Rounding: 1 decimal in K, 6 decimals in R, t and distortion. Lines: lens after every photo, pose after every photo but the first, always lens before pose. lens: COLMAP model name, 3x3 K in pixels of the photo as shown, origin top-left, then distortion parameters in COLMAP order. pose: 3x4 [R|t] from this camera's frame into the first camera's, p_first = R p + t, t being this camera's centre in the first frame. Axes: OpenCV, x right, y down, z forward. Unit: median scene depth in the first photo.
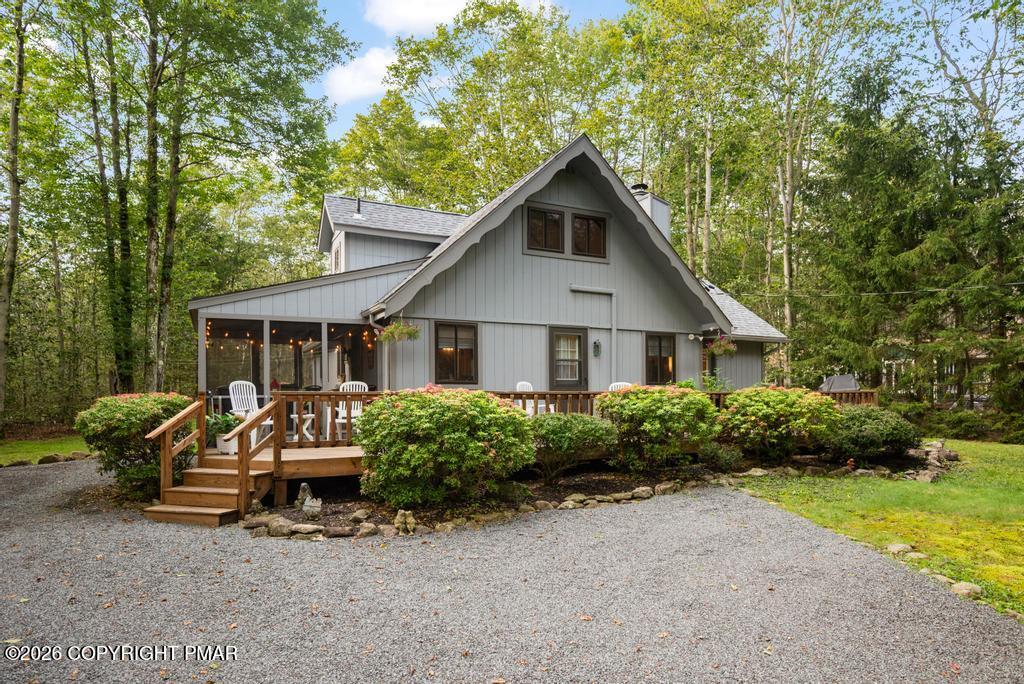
lens RADIAL K [[613.8, 0, 506.3], [0, 613.8, 390.9], [0, 0, 1]] dist [-0.003166, 0.000626]
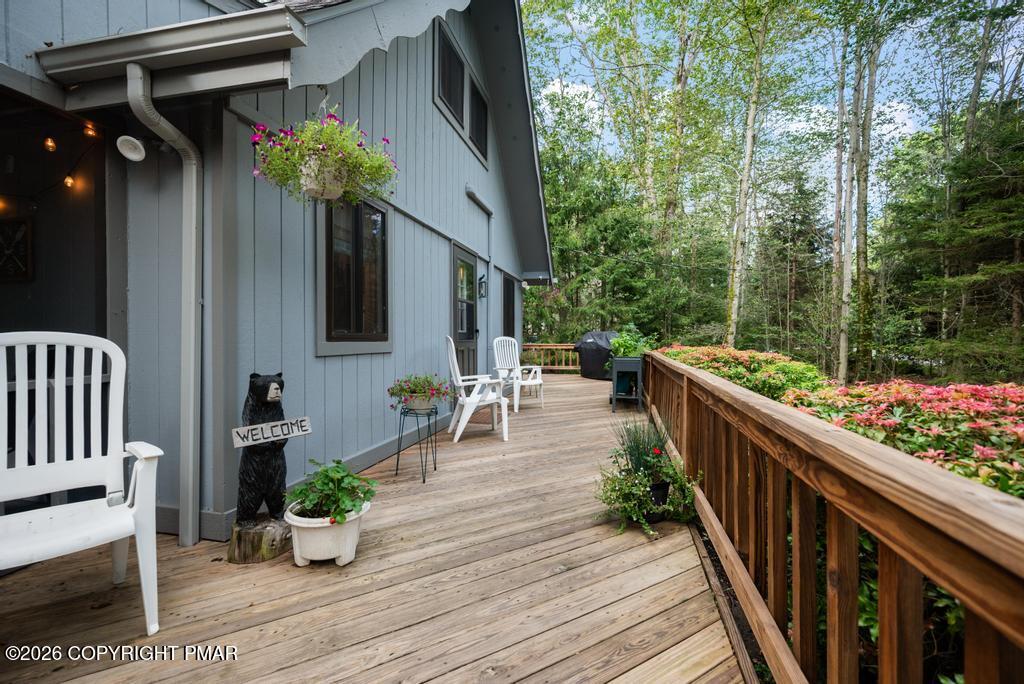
lens RADIAL K [[452.7, 0, 512.0], [0, 452.7, 342.0], [0, 0, 1]] dist [0.000031, 0.000191]
pose [[0.632932, 0.000993, 0.774207, -0.228036], [-0.017259, 0.999769, 0.012828, -0.014356], [-0.774015, -0.021481, 0.632802, 0.649706]]
